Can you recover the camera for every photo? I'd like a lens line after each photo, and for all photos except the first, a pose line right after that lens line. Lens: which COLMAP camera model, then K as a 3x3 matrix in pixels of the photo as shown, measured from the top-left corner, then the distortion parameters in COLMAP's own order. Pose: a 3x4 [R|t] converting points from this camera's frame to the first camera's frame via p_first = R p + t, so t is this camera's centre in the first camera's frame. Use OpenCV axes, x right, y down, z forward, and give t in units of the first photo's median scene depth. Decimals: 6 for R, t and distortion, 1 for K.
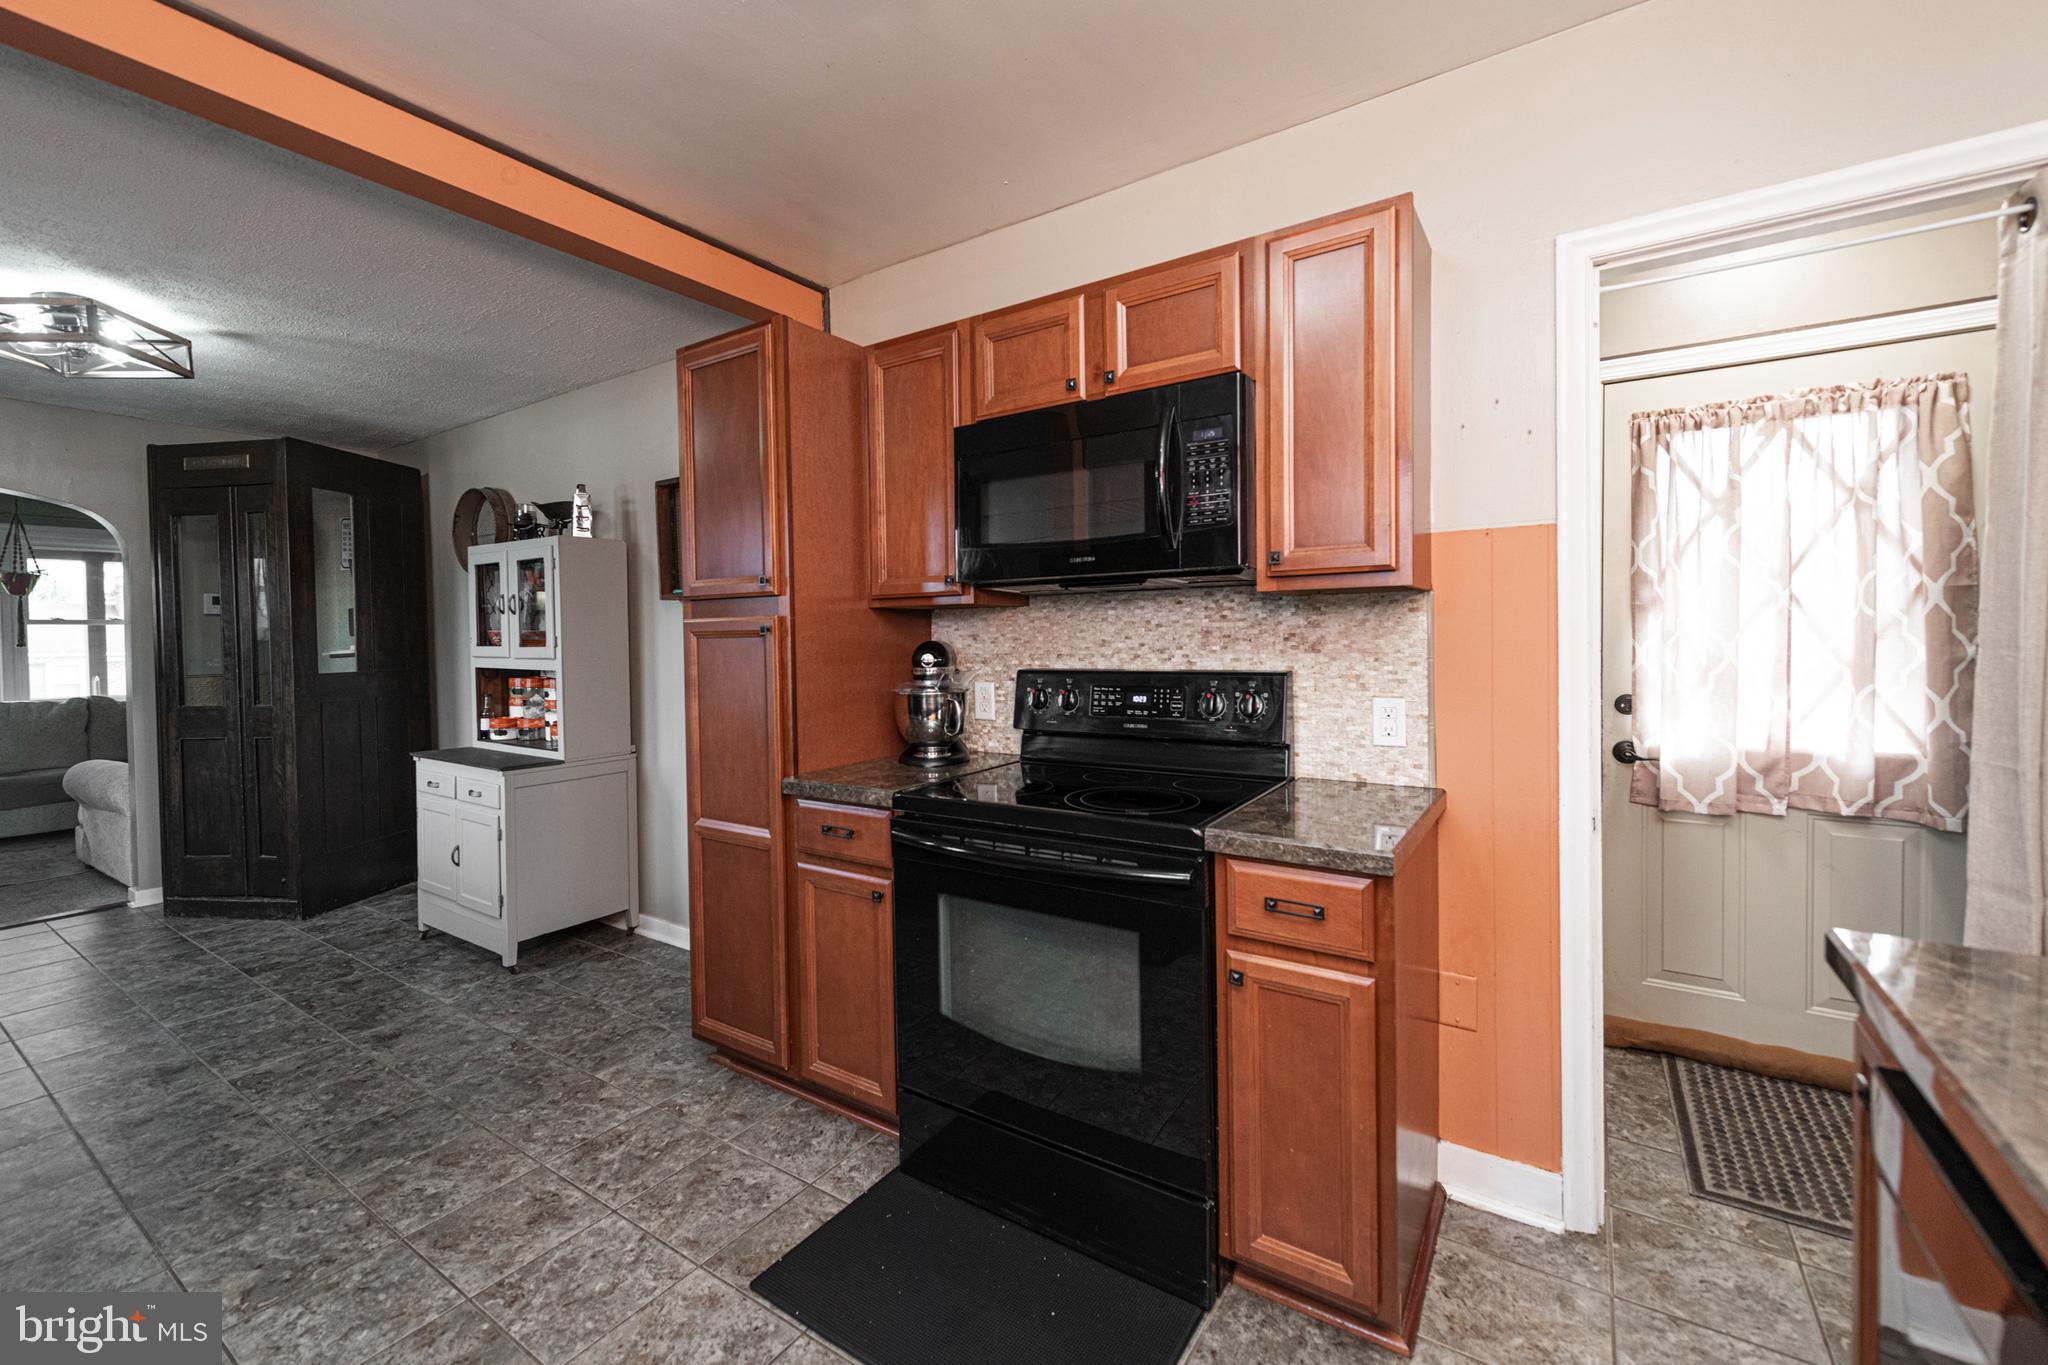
lens RADIAL K [[800.3, 0, 949.0], [0, 800.3, 641.4], [0, 0, 1]] dist [0.006308, -0.003930]
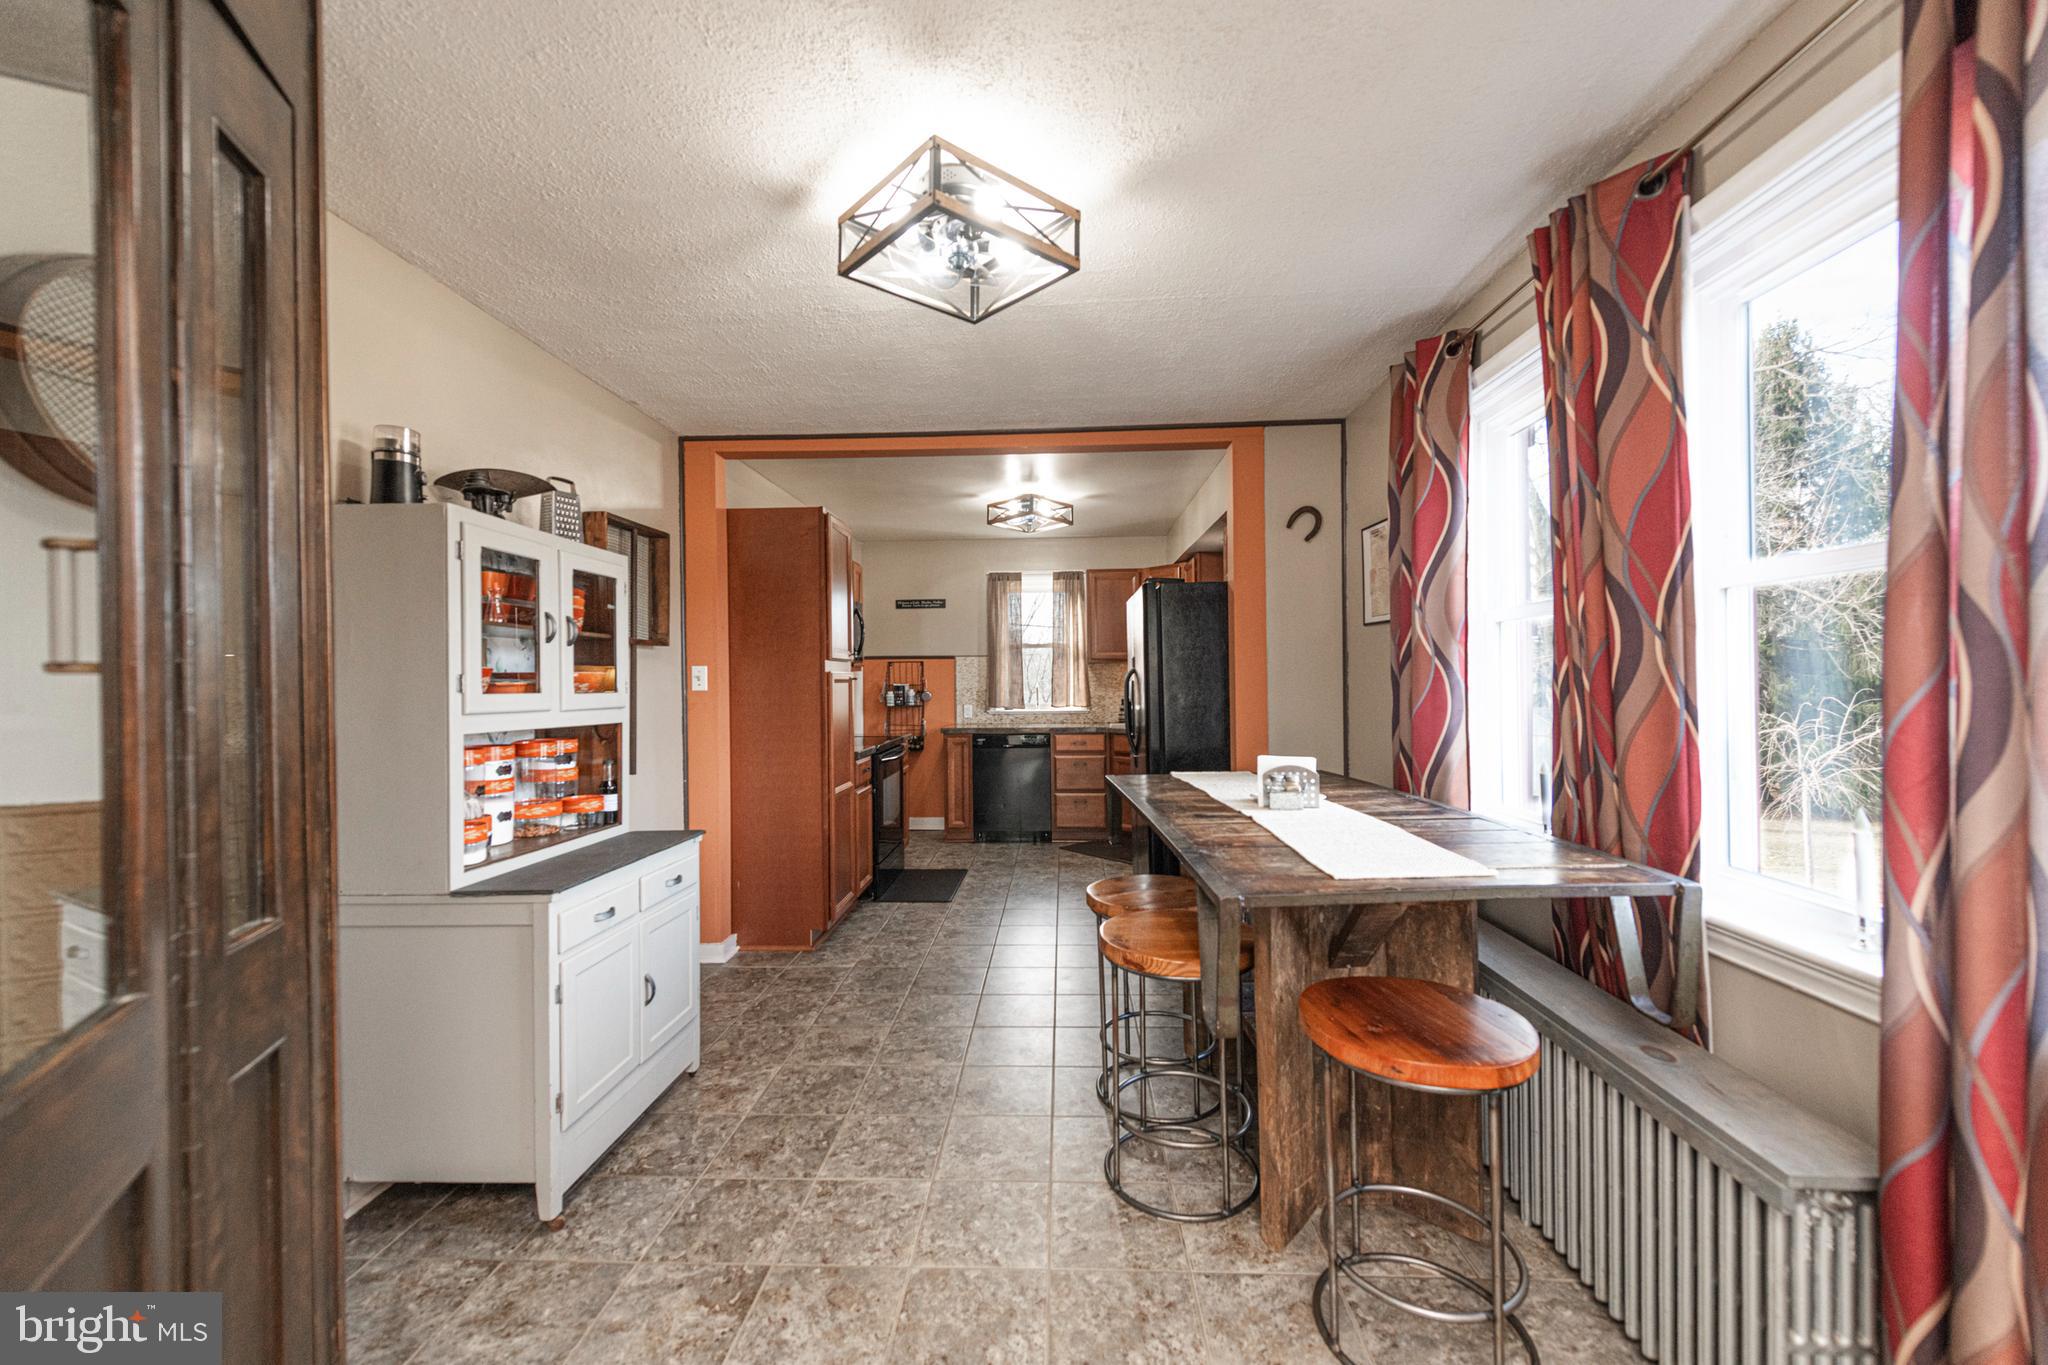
lens RADIAL K [[800.3, 0, 1016.8], [0, 800.3, 681.1], [0, 0, 1]] dist [0.006308, -0.003930]
pose [[-0.511258, 0.020587, 0.859181, -1.396403], [0.021256, 0.999710, -0.011306, 0.014192], [-0.859164, 0.012482, -0.511548, 1.090593]]
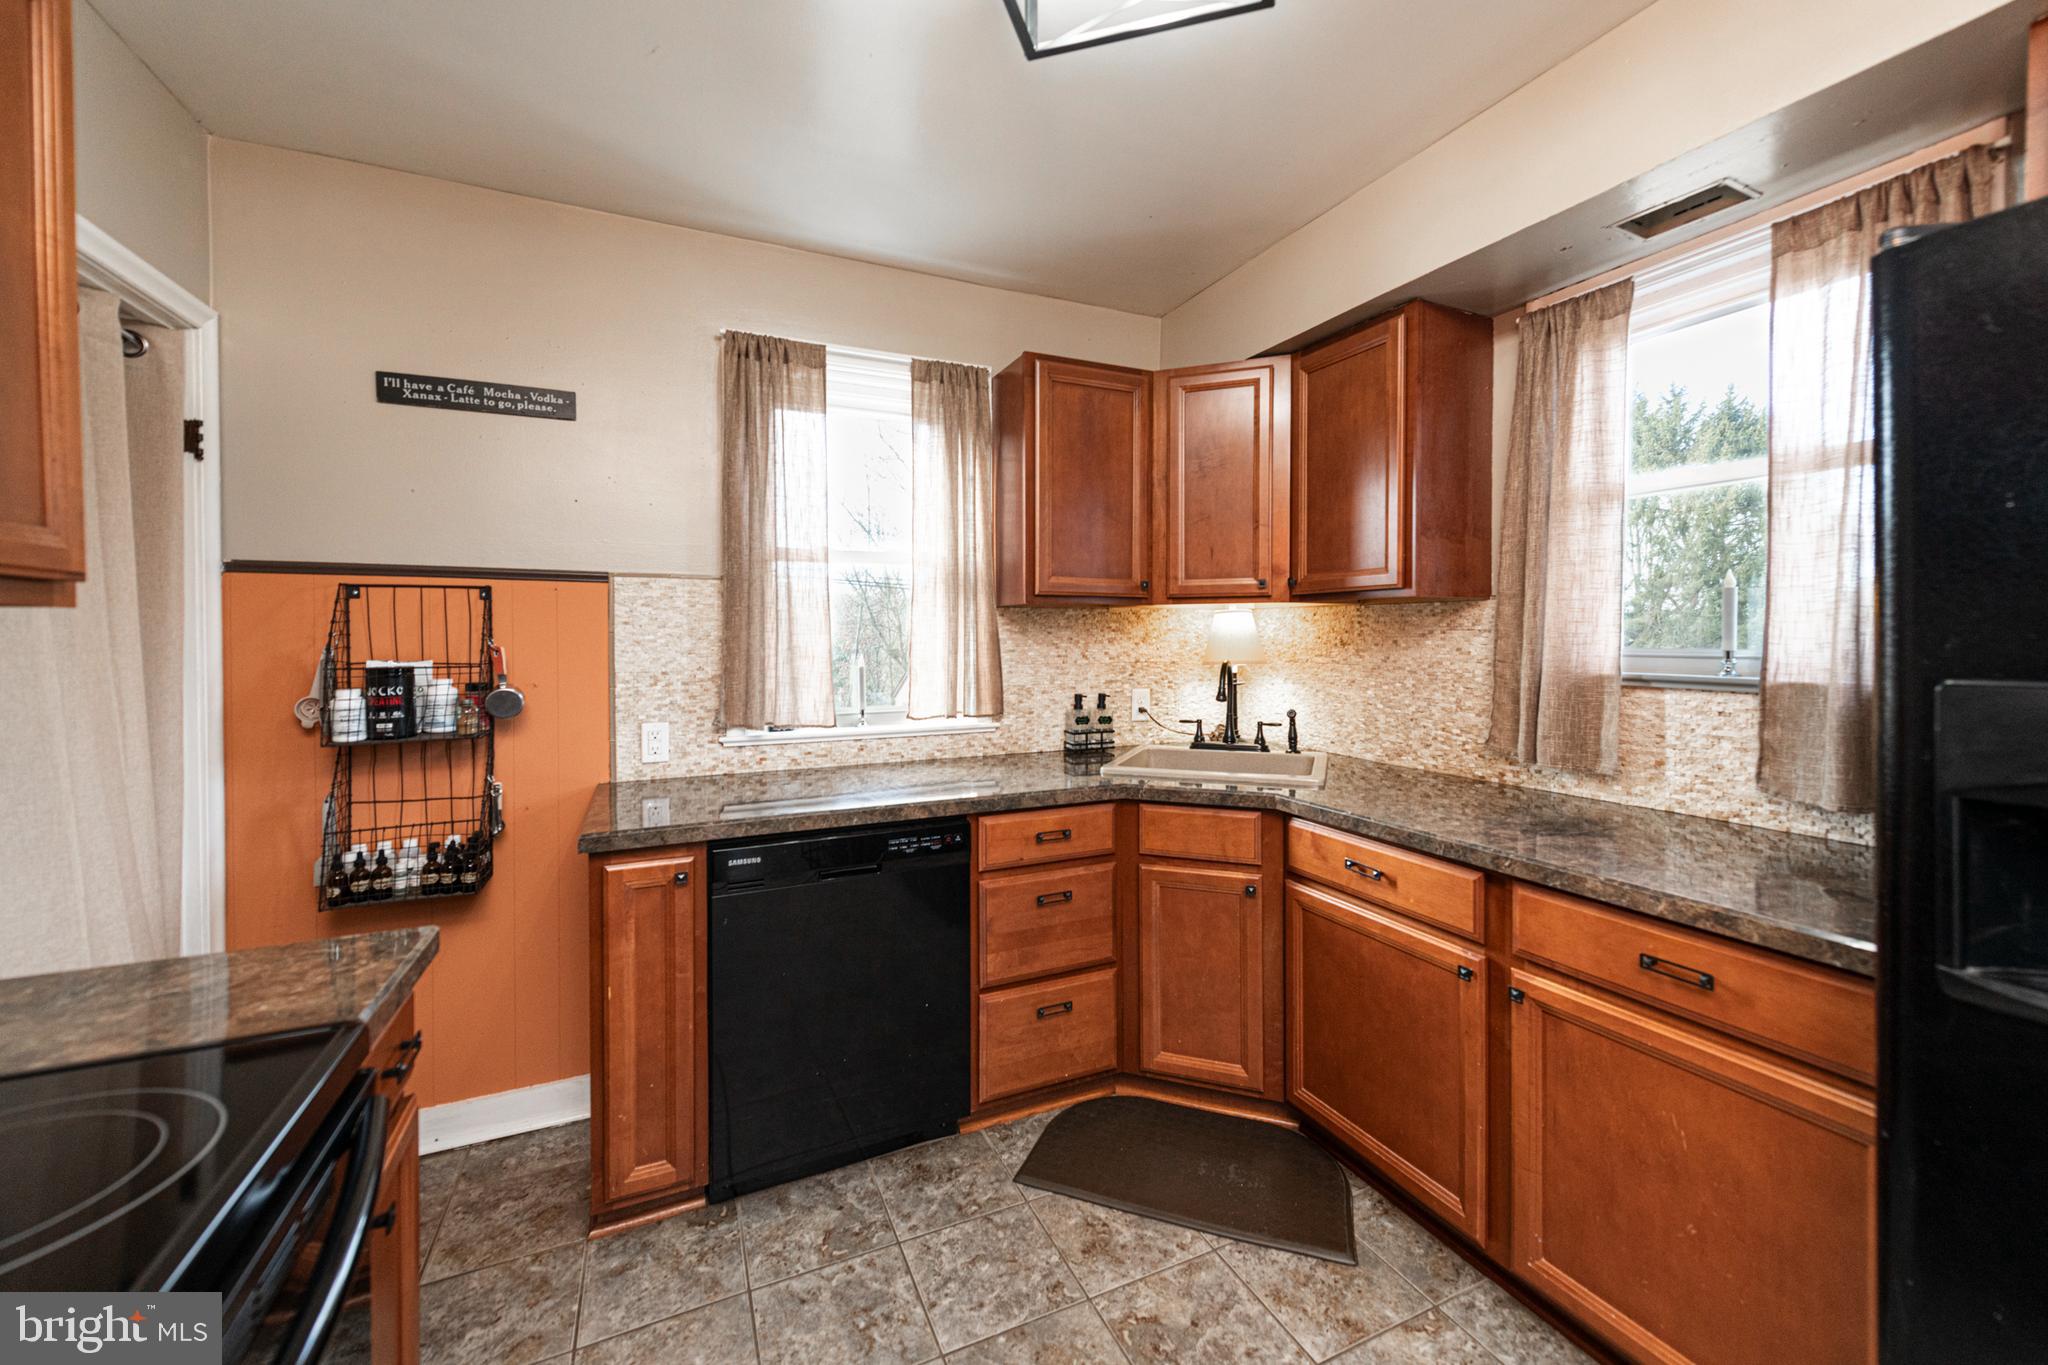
lens RADIAL K [[800.3, 0, 1056.7], [0, 800.3, 649.6], [0, 0, 1]] dist [0.006308, -0.003930]
pose [[-0.862901, 0.007521, 0.505316, -0.193321], [0.017318, 0.999742, 0.014693, -0.017026], [-0.505075, 0.021429, -0.862809, 0.558176]]
